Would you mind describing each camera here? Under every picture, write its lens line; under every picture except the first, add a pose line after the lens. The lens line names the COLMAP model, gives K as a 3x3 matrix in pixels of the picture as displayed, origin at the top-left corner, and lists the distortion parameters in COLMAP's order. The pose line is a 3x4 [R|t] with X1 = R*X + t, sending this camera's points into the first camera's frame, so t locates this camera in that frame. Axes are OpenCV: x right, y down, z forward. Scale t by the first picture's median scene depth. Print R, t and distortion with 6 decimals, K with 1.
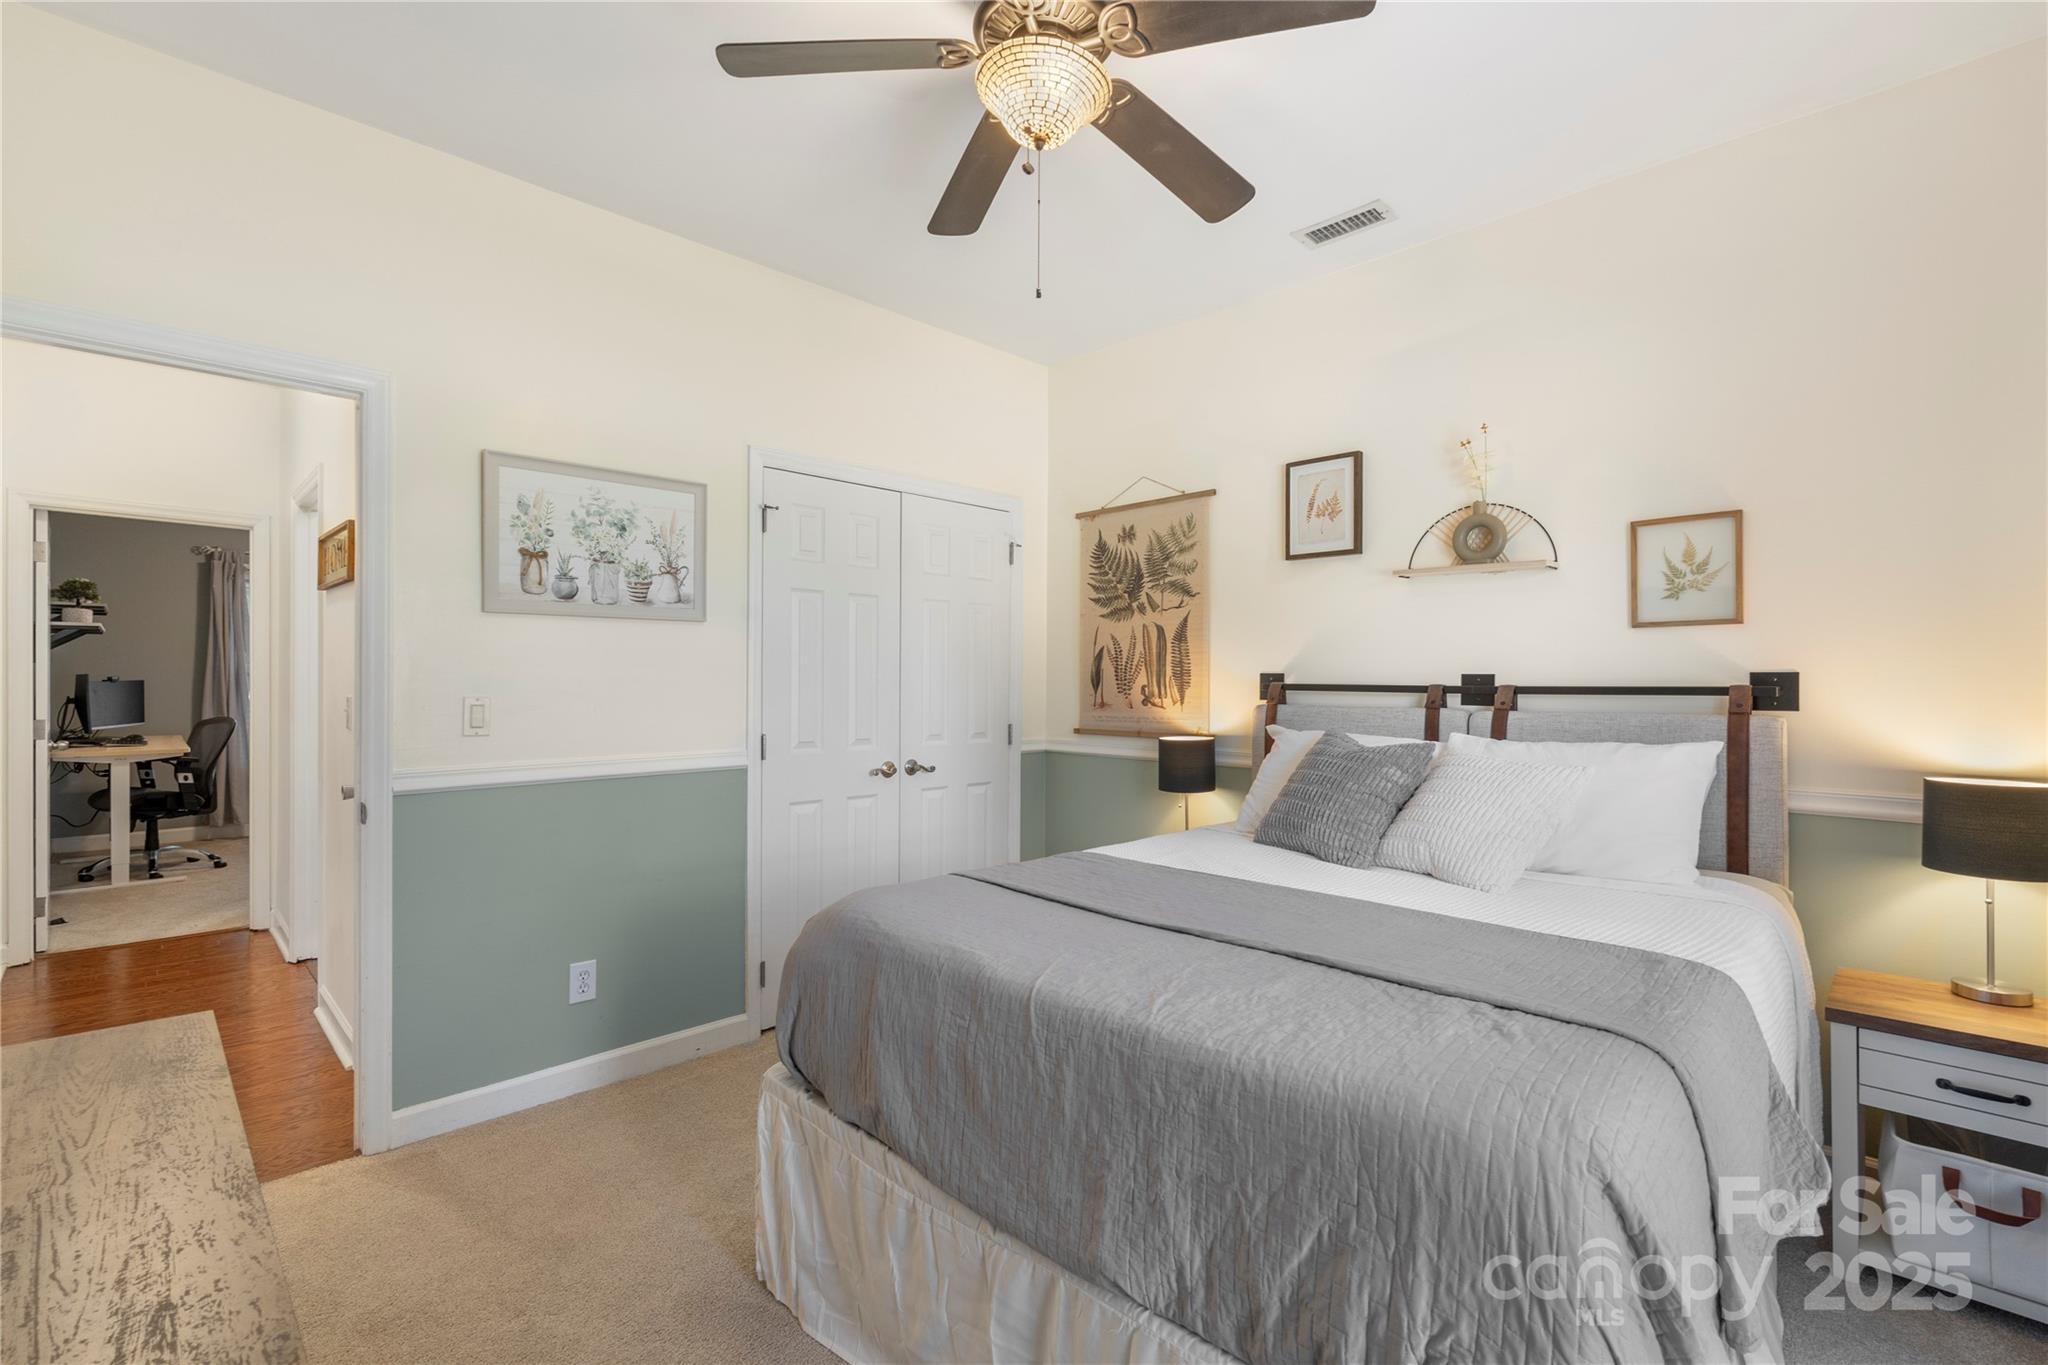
lens RADIAL K [[915.3, 0, 1030.9], [0, 915.3, 682.1], [0, 0, 1]] dist [-0.004145, 0.000746]
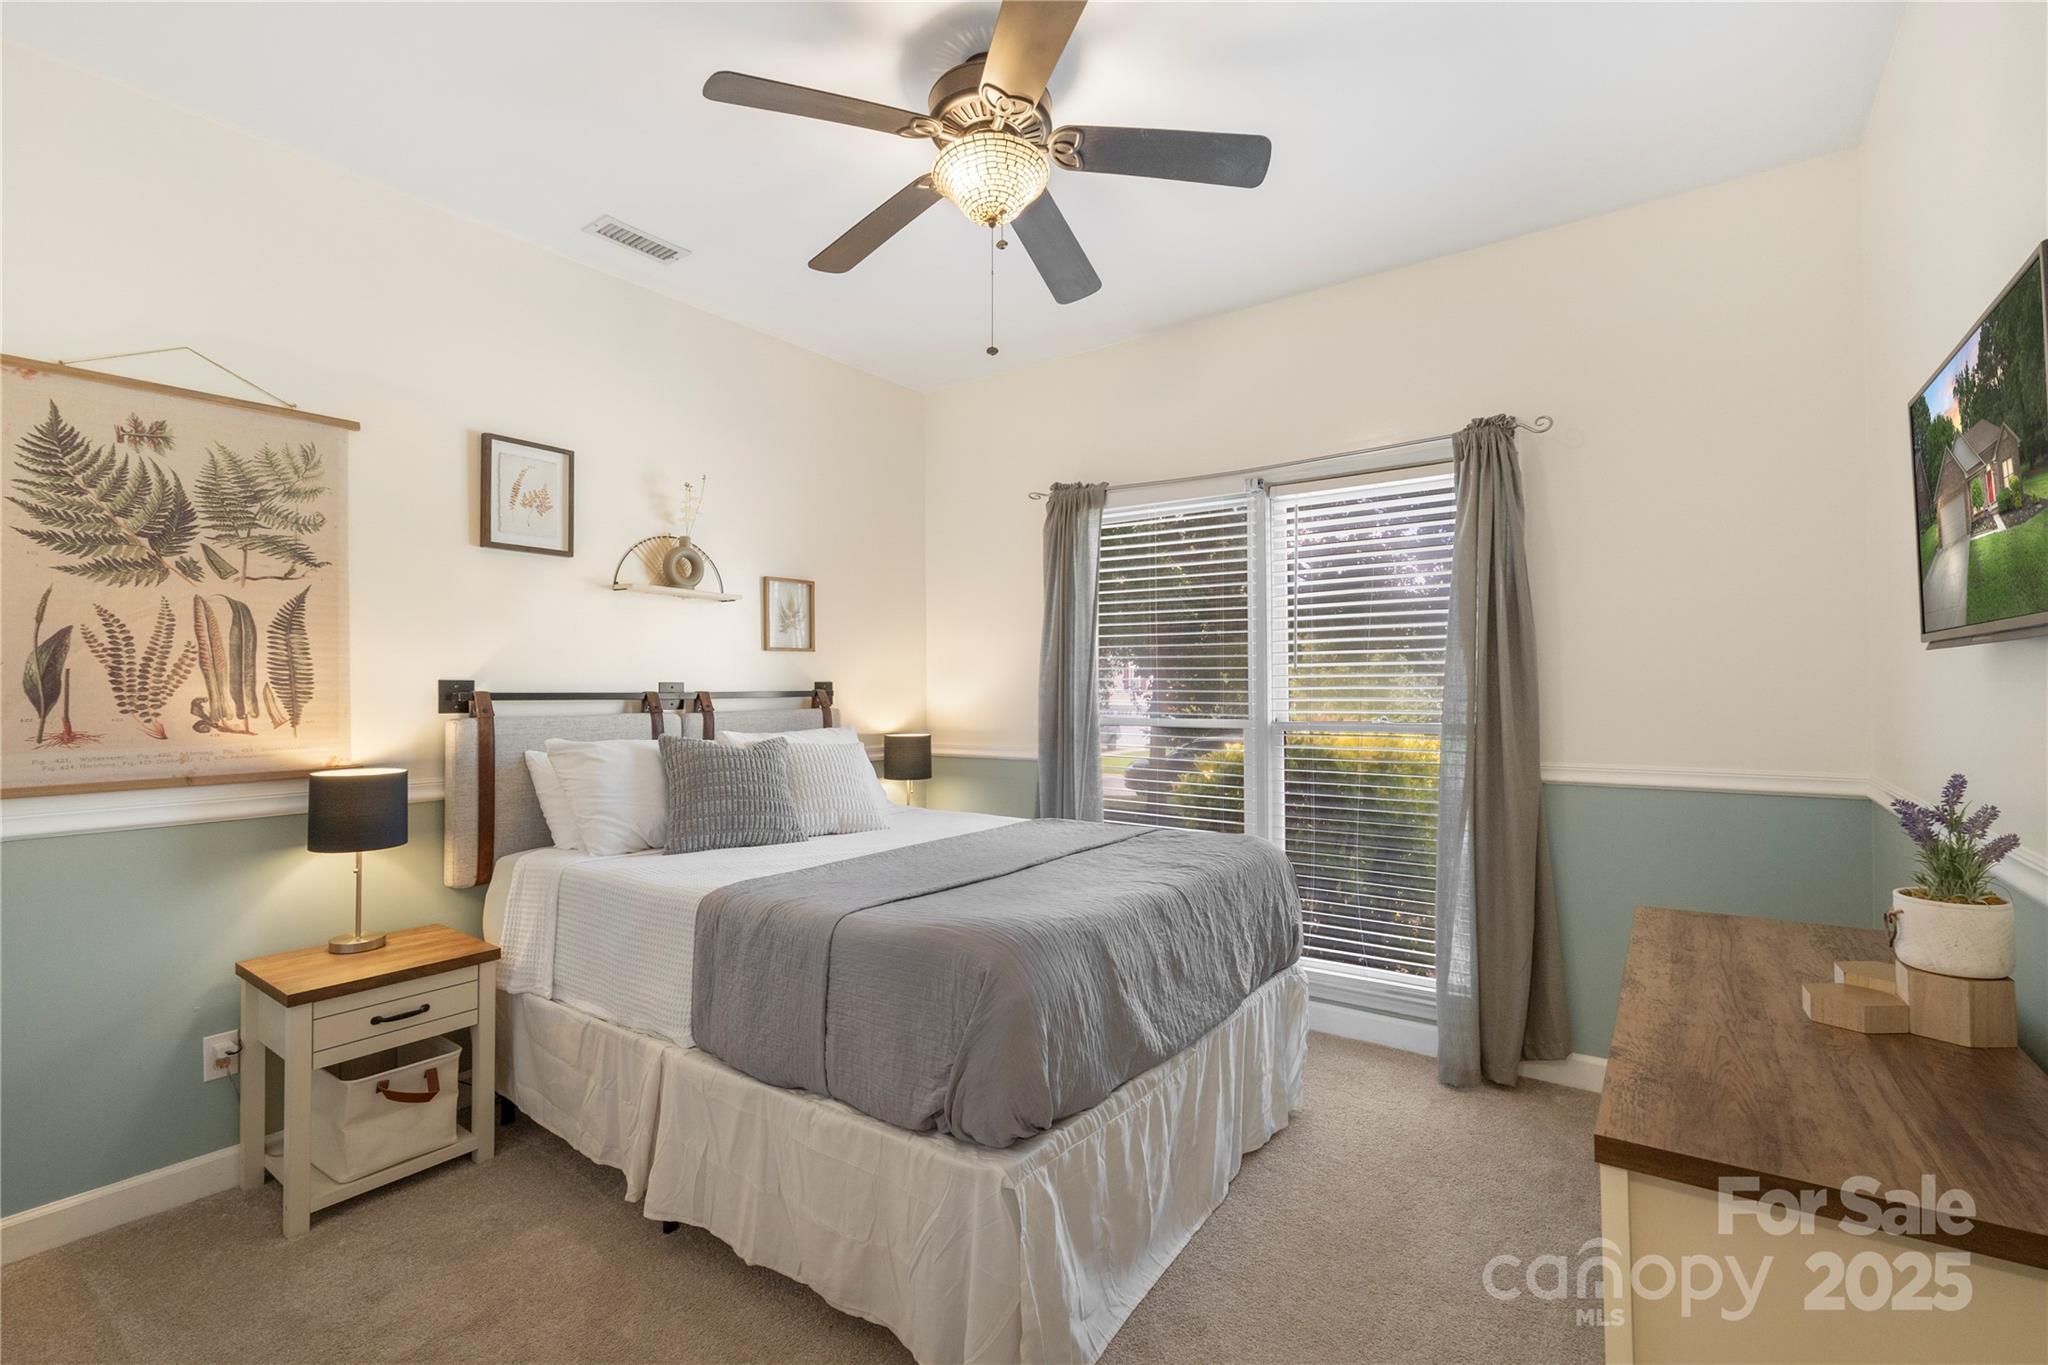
lens RADIAL K [[915.3, 0, 1032.5], [0, 915.3, 677.1], [0, 0, 1]] dist [-0.004145, 0.000746]
pose [[-0.173081, 0.008014, 0.984875, -0.567810], [0.004901, 0.999962, -0.007276, -0.003507], [-0.984895, 0.003568, -0.173114, 0.577398]]
